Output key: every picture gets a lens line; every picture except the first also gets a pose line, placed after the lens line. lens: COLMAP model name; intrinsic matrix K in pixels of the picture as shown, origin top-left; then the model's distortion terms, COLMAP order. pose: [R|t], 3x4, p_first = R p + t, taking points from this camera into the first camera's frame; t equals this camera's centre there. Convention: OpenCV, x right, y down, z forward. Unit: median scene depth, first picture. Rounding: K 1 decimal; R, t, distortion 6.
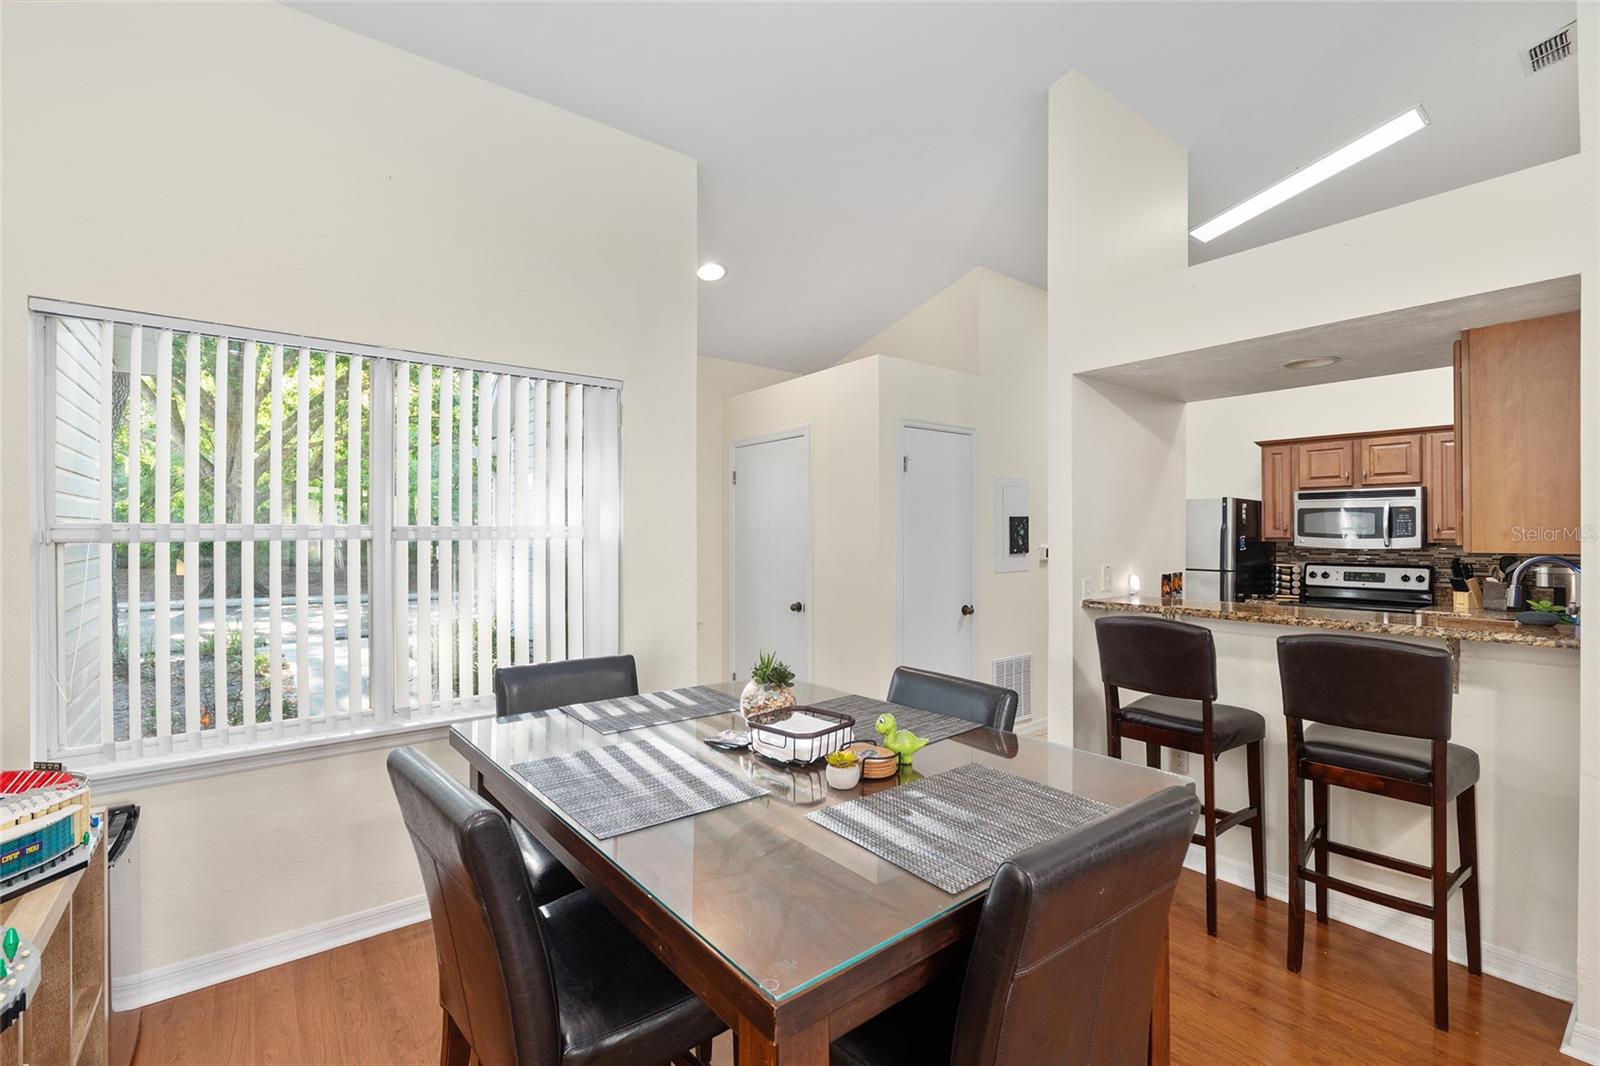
lens RADIAL K [[702.7, 0, 802.2], [0, 702.7, 529.8], [0, 0, 1]] dist [-0.004140, 0.000103]
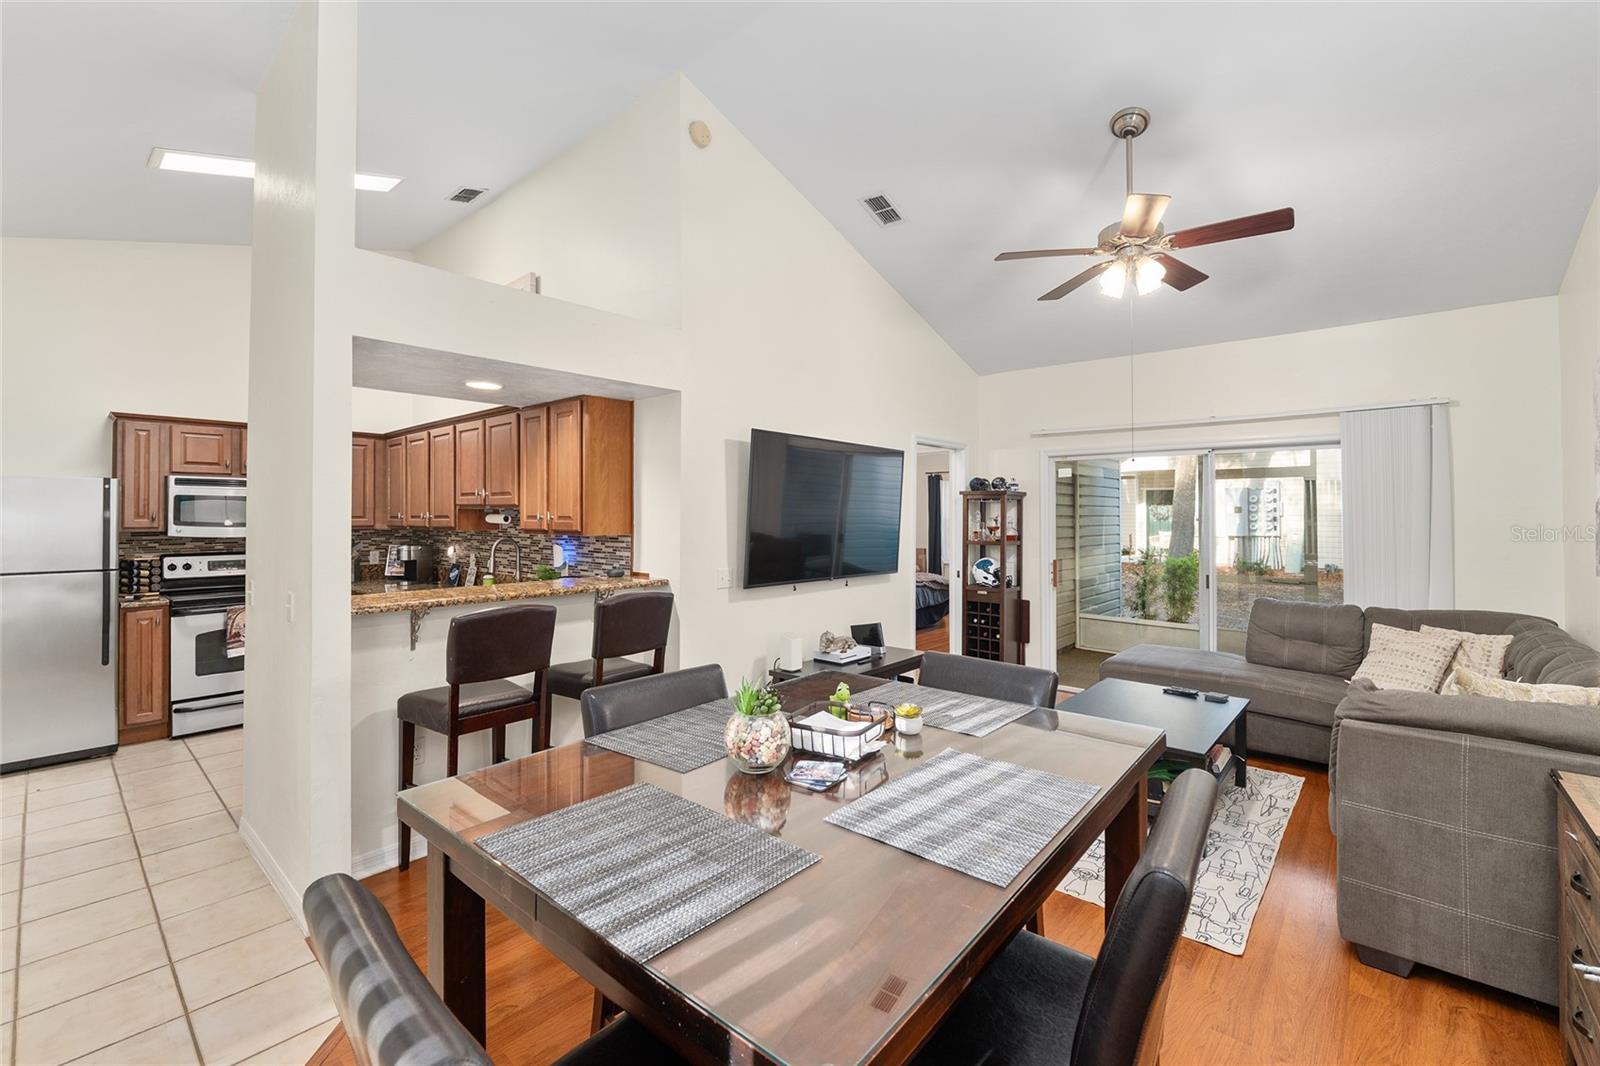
lens RADIAL K [[668.5, 0, 797.8], [0, 668.5, 507.2], [0, 0, 1]] dist [-0.012867, 0.000443]
pose [[-0.184209, 0.012981, 0.982801, -0.283130], [-0.004249, 0.999893, -0.014003, -0.005982], [-0.982878, -0.006756, -0.184134, 0.370434]]
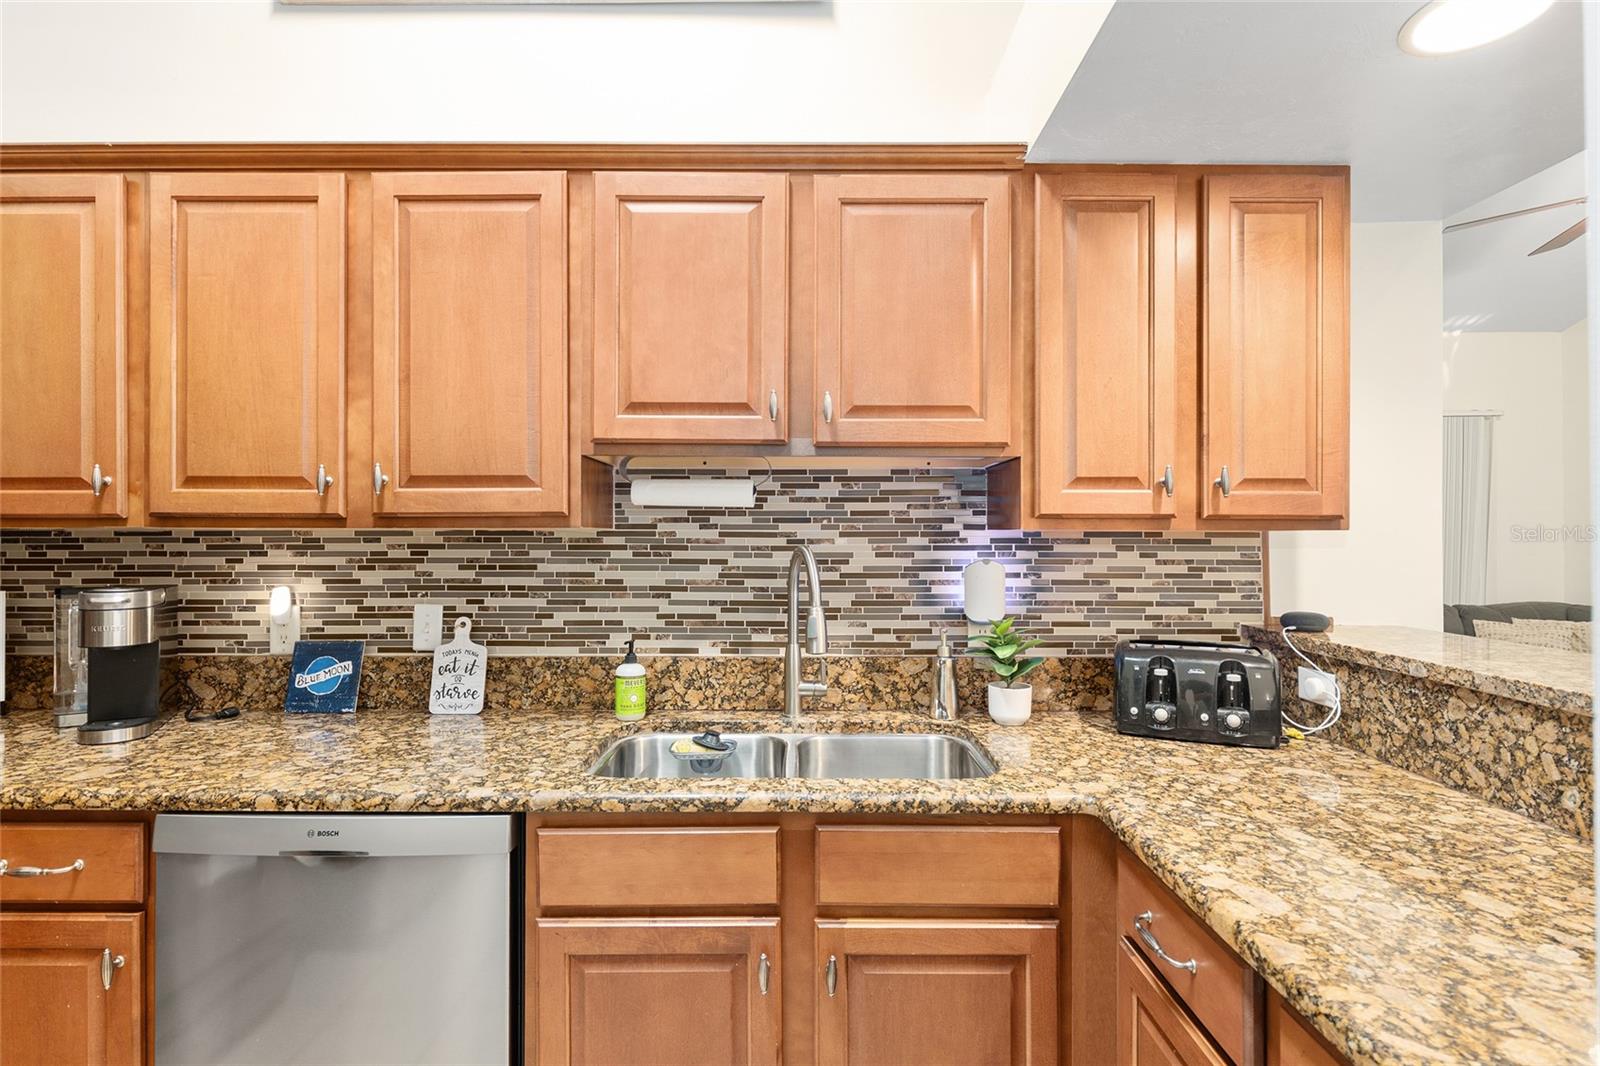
lens RADIAL K [[786.4, 0, 794.7], [0, 786.4, 531.0], [0, 0, 1]] dist [0.000750, -0.000407]
pose [[-0.778320, 0.002700, 0.627862, 0.409038], [-0.003757, 0.999953, -0.008957, 0.018890], [-0.627857, -0.009330, -0.778273, 0.844023]]
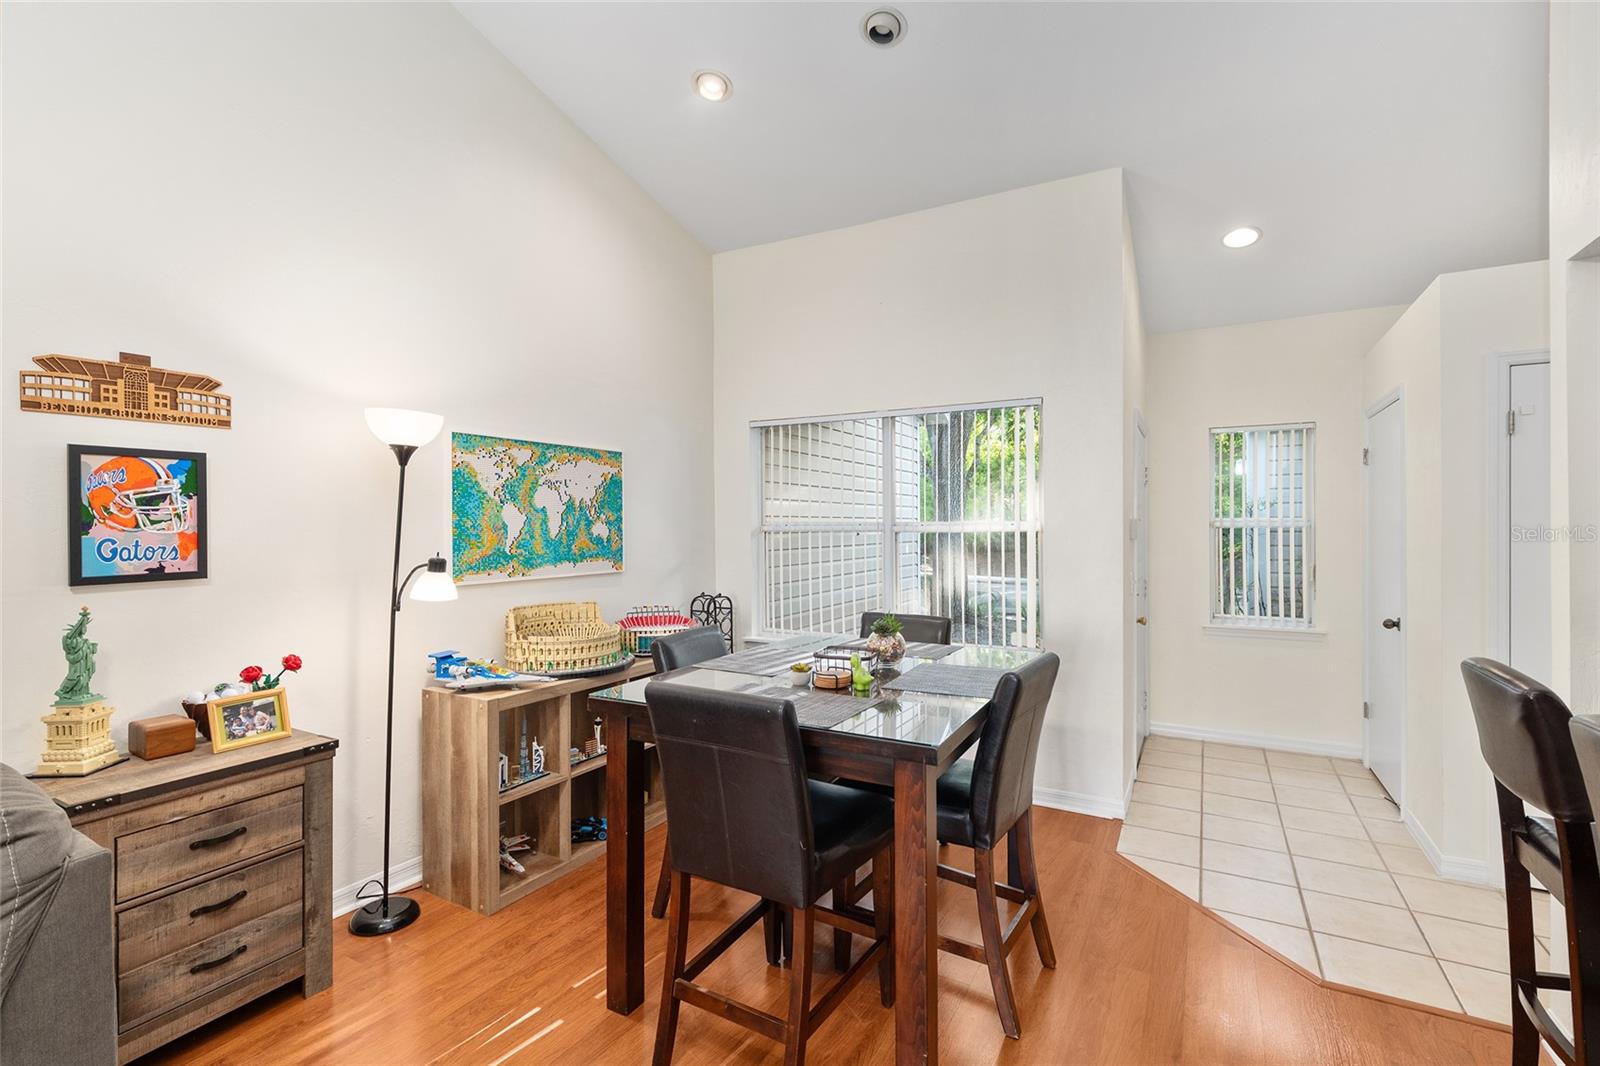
lens RADIAL K [[730.3, 0, 798.5], [0, 730.3, 524.6], [0, 0, 1]] dist [-0.000576, -0.000121]
pose [[0.383265, -0.003691, -0.923631, 0.417992], [0.004289, 0.999988, -0.002216, 0.001105], [0.923628, -0.003112, 0.383276, 0.091466]]
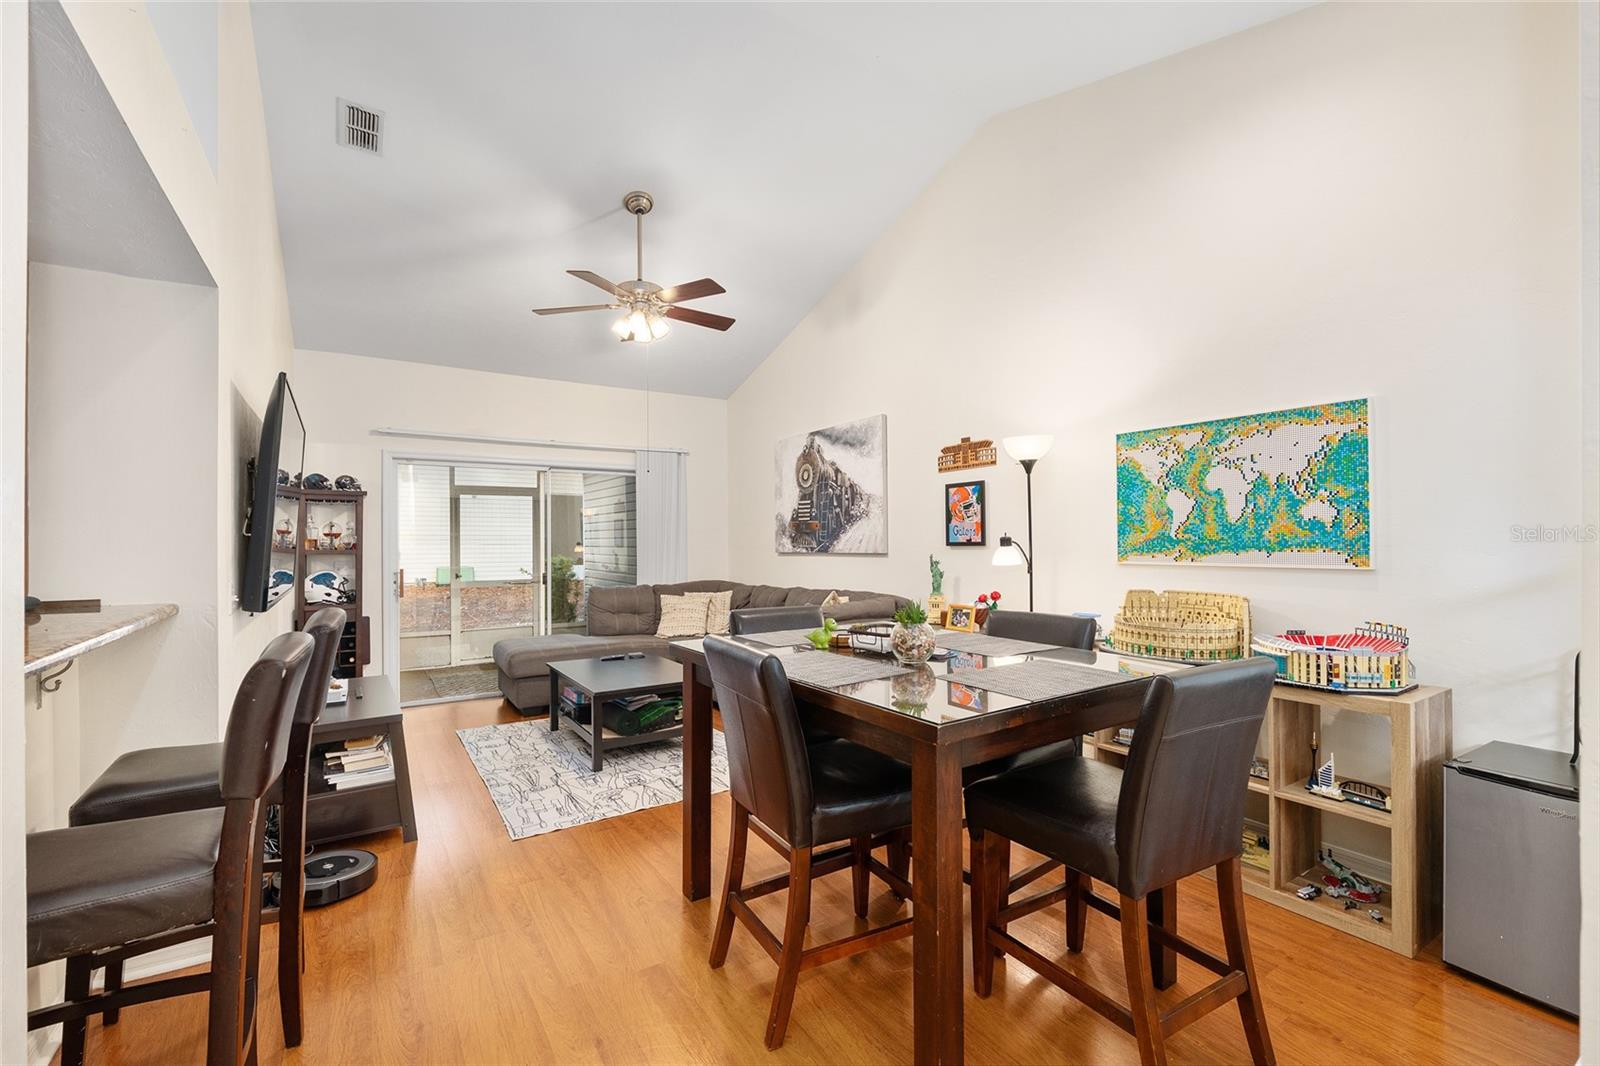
lens RADIAL K [[690.7, 0, 797.5], [0, 690.7, 535.1], [0, 0, 1]] dist [-0.007141, -0.000293]
pose [[-0.995817, 0.006988, 0.091104, 0.014264], [0.006222, 0.999943, -0.008698, 0.024470], [-0.091160, -0.008095, -0.995803, 0.747748]]
